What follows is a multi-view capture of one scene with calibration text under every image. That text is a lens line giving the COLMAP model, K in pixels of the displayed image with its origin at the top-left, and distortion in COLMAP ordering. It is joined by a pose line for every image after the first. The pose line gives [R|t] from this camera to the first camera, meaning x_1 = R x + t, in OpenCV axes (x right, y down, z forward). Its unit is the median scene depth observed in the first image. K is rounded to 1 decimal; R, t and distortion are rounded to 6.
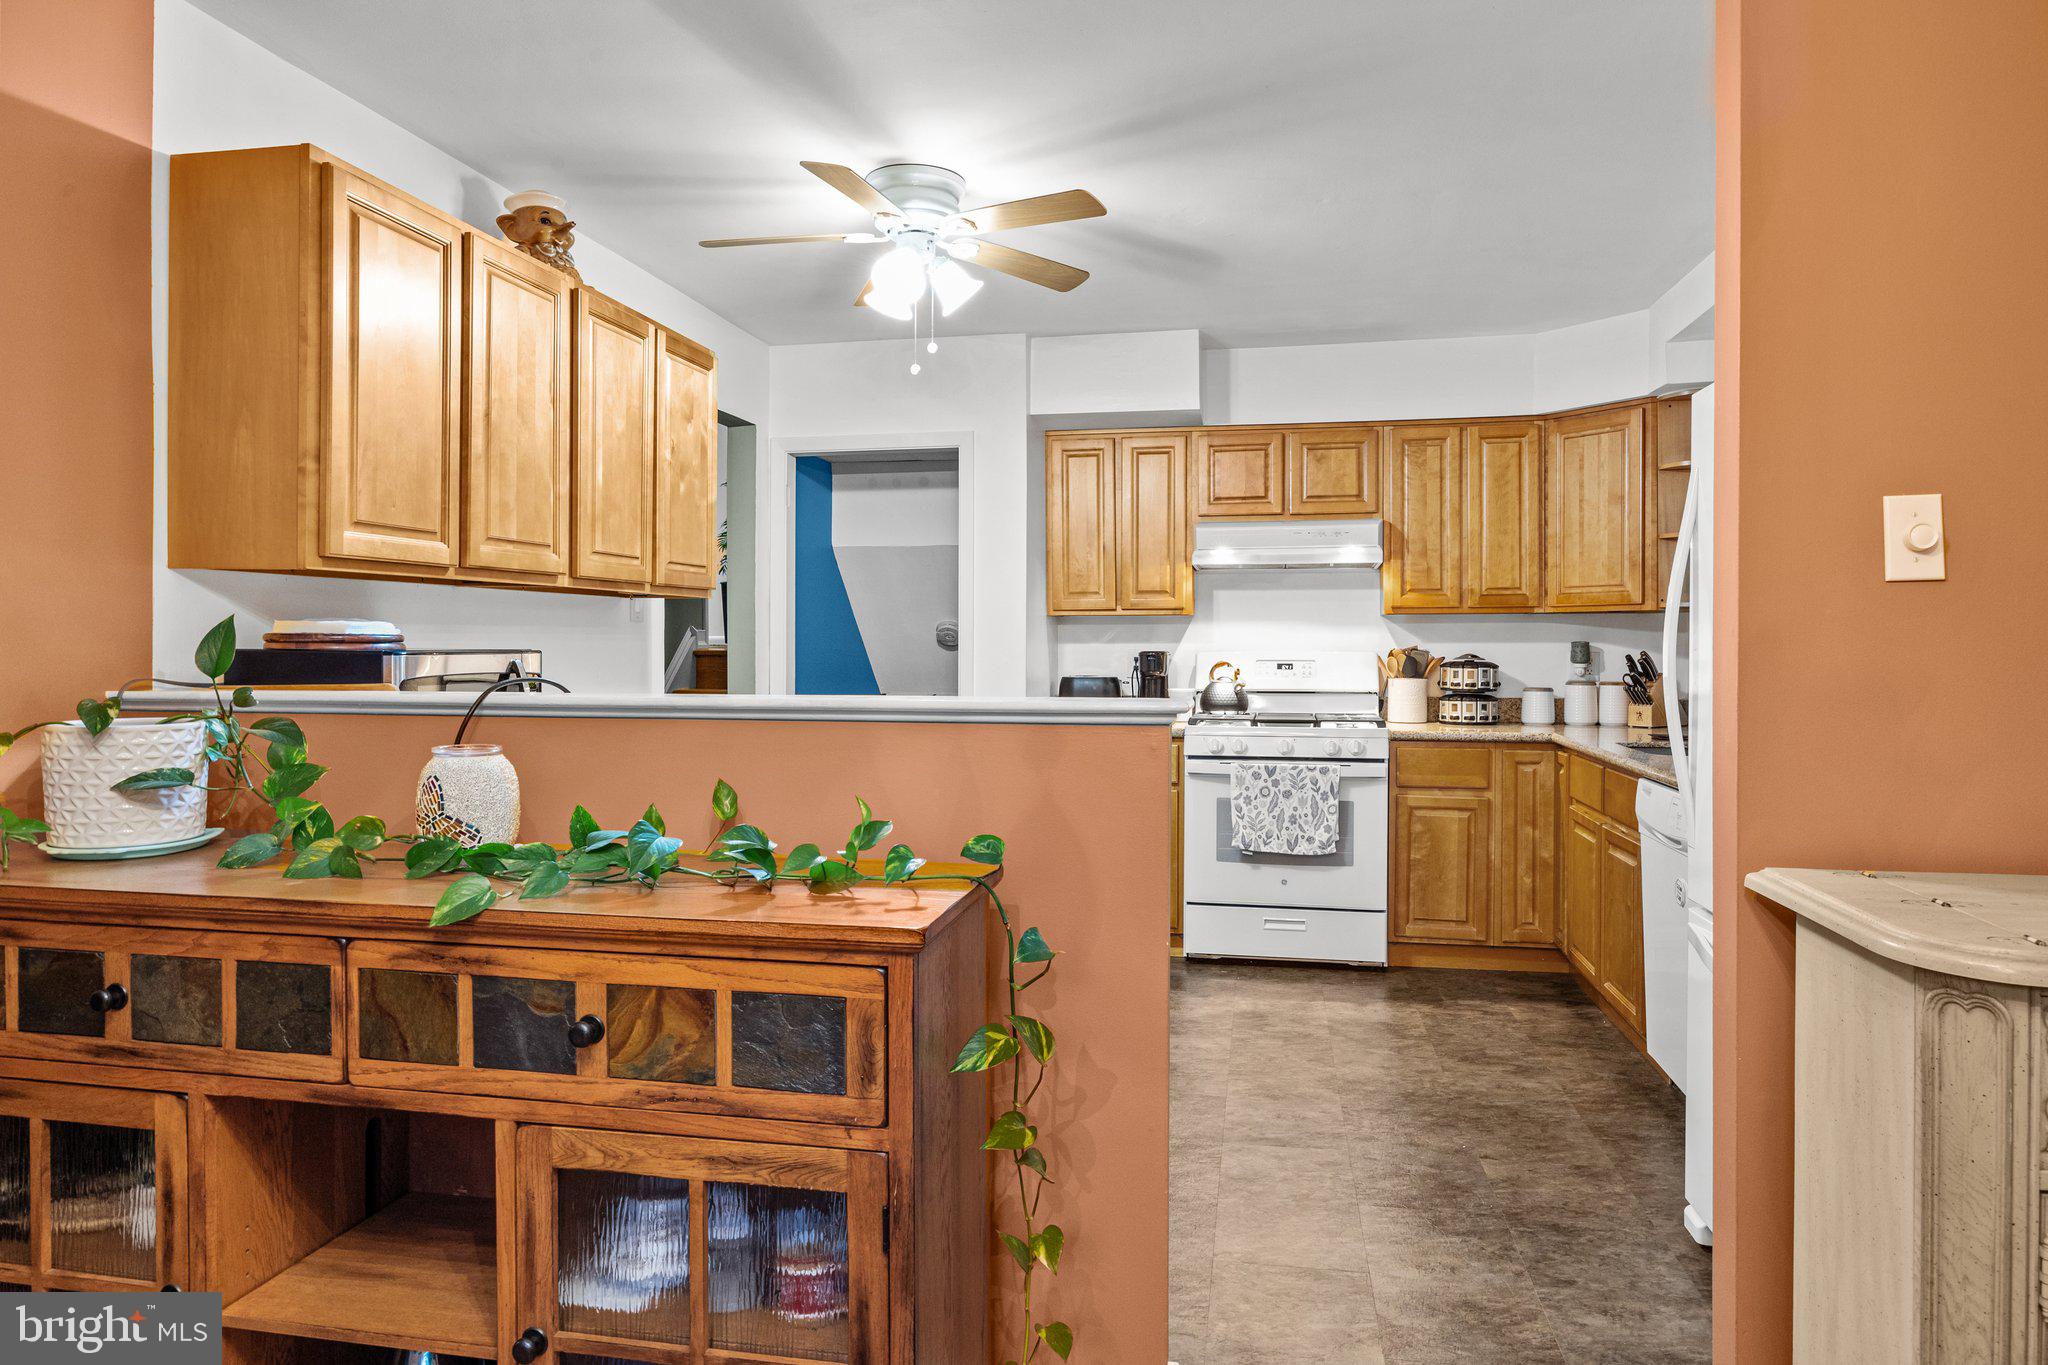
lens RADIAL K [[1278.5, 0, 1021.0], [0, 1278.5, 653.5], [0, 0, 1]] dist [-0.011370, 0.003348]
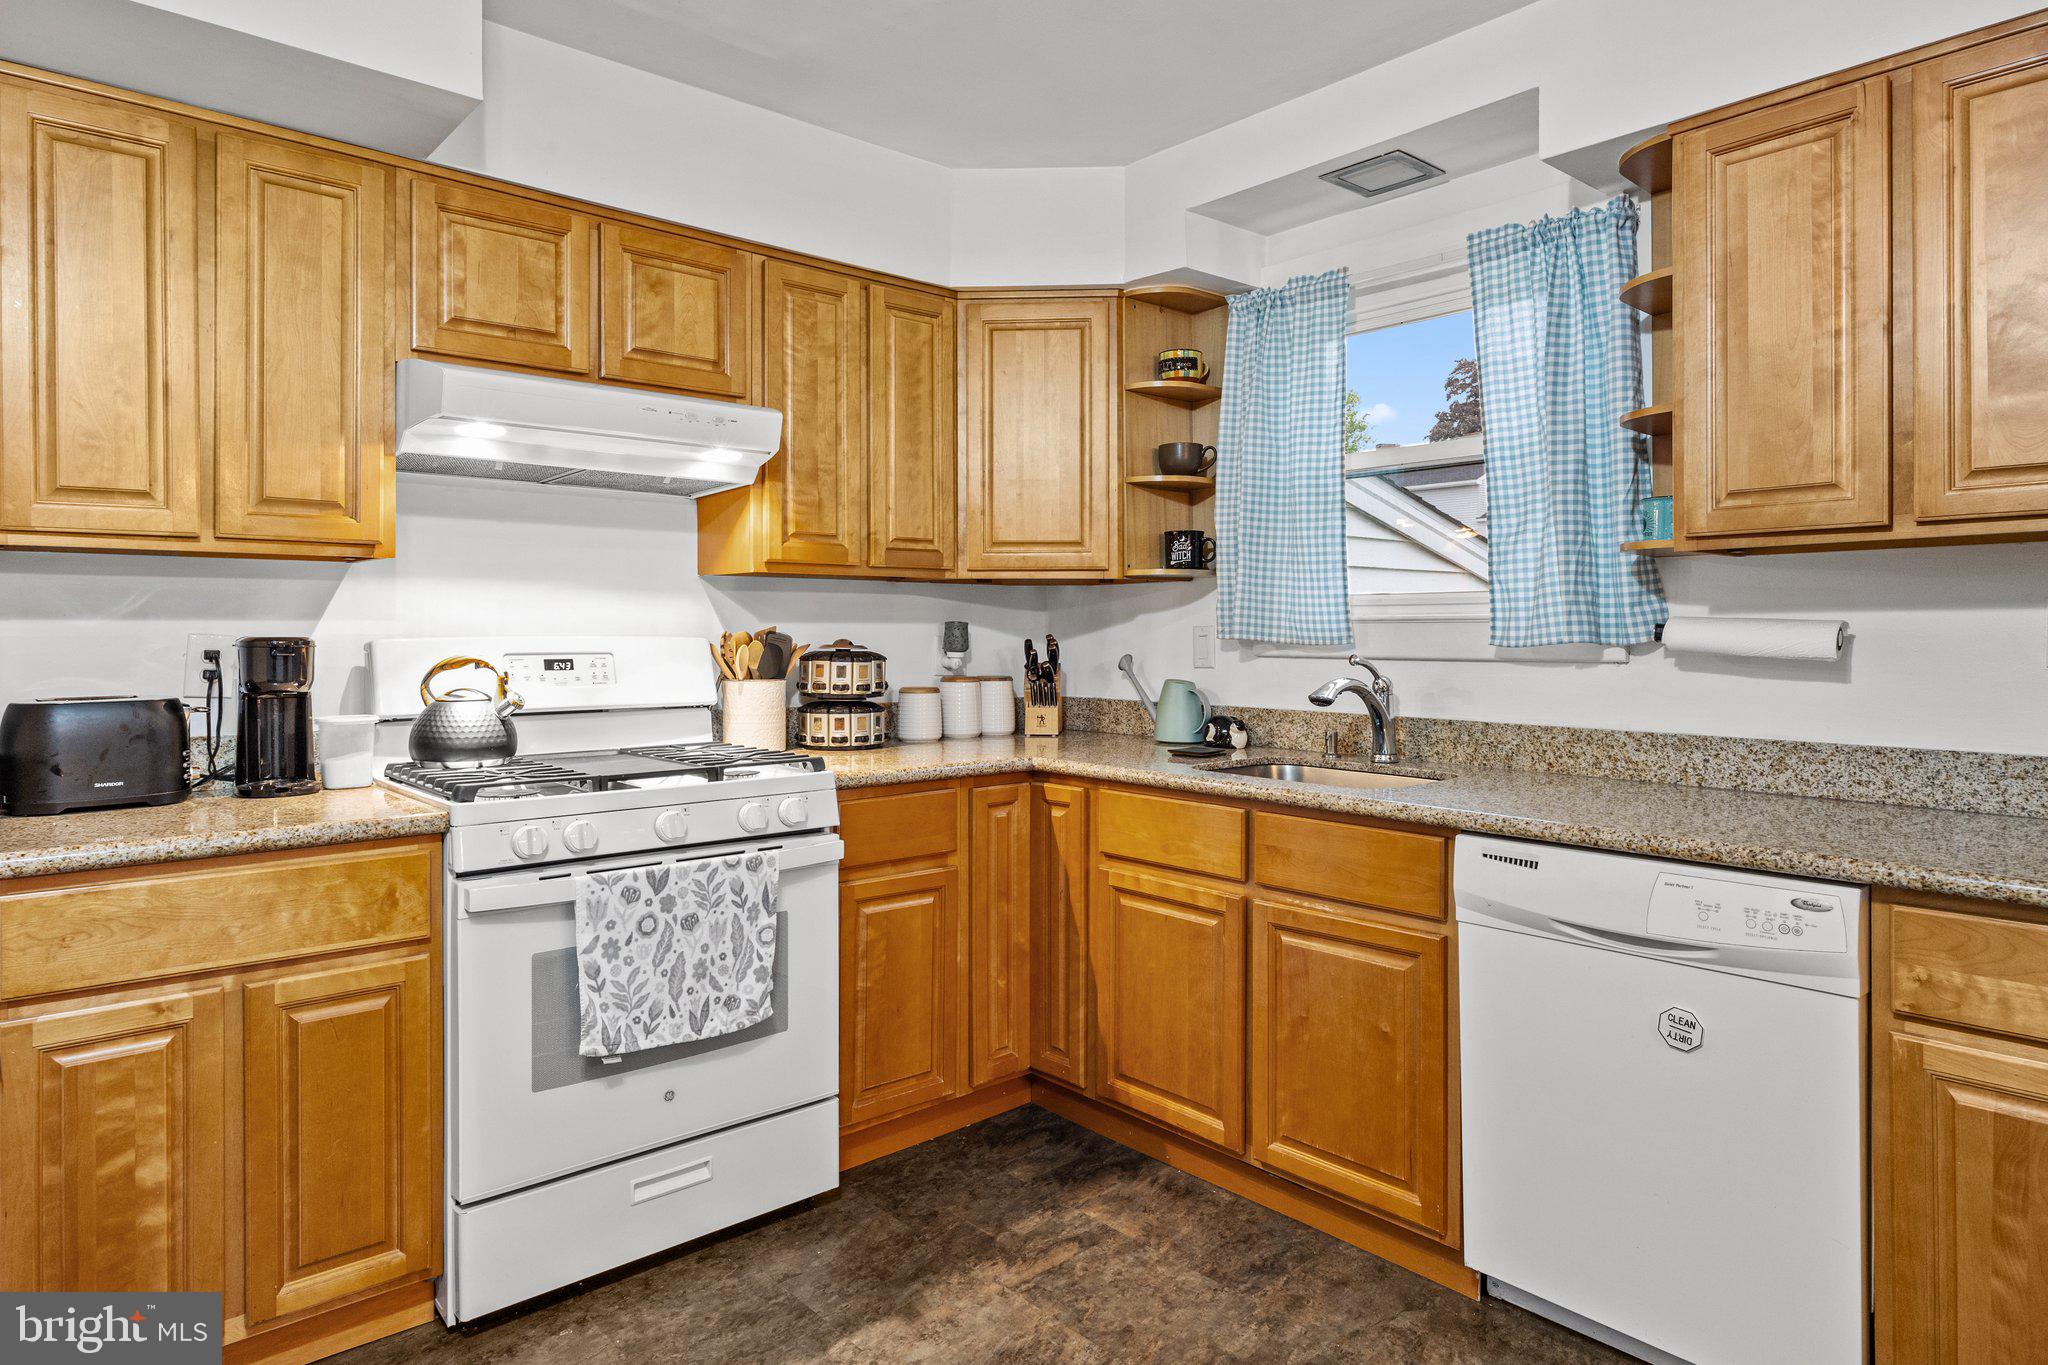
lens RADIAL K [[1186.9, 0, 1024.6], [0, 1186.9, 633.2], [0, 0, 1]] dist [-0.002050, 0.000520]
pose [[0.599976, -0.001077, 0.800017, -0.084495], [0.004994, 0.999985, -0.002399, -0.001036], [-0.800002, 0.005435, 0.599972, 0.618107]]
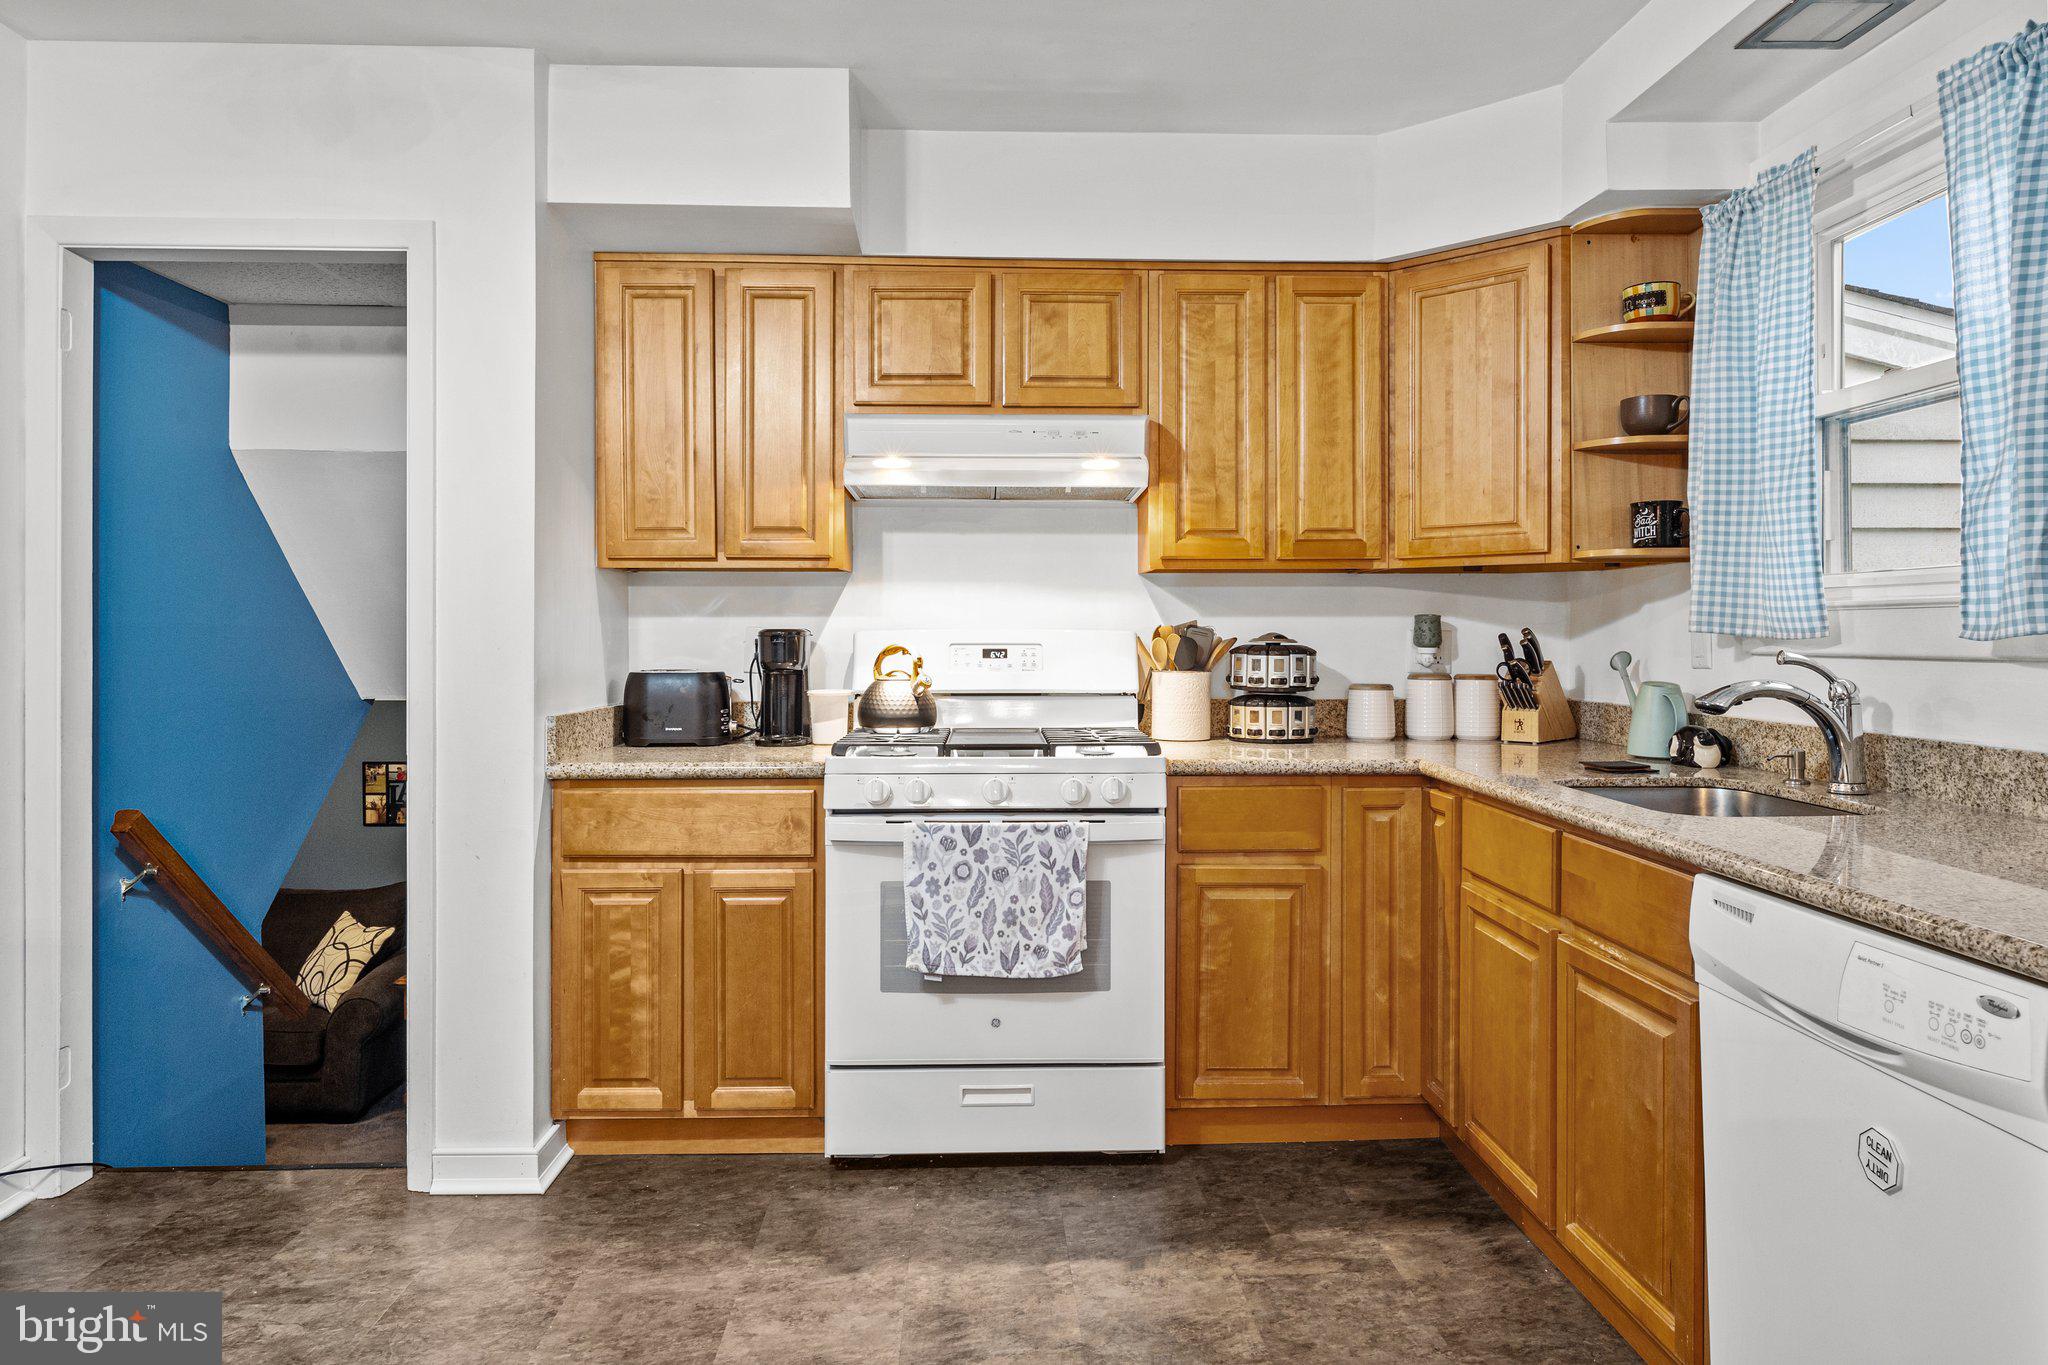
lens RADIAL K [[1278.5, 0, 1035.5], [0, 1278.5, 640.2], [0, 0, 1]] dist [-0.011370, 0.003348]
pose [[0.971004, -0.001137, 0.239061, 0.085849], [0.001570, 0.999997, -0.001622, 0.005252], [-0.239059, 0.001950, 0.971003, 0.435990]]
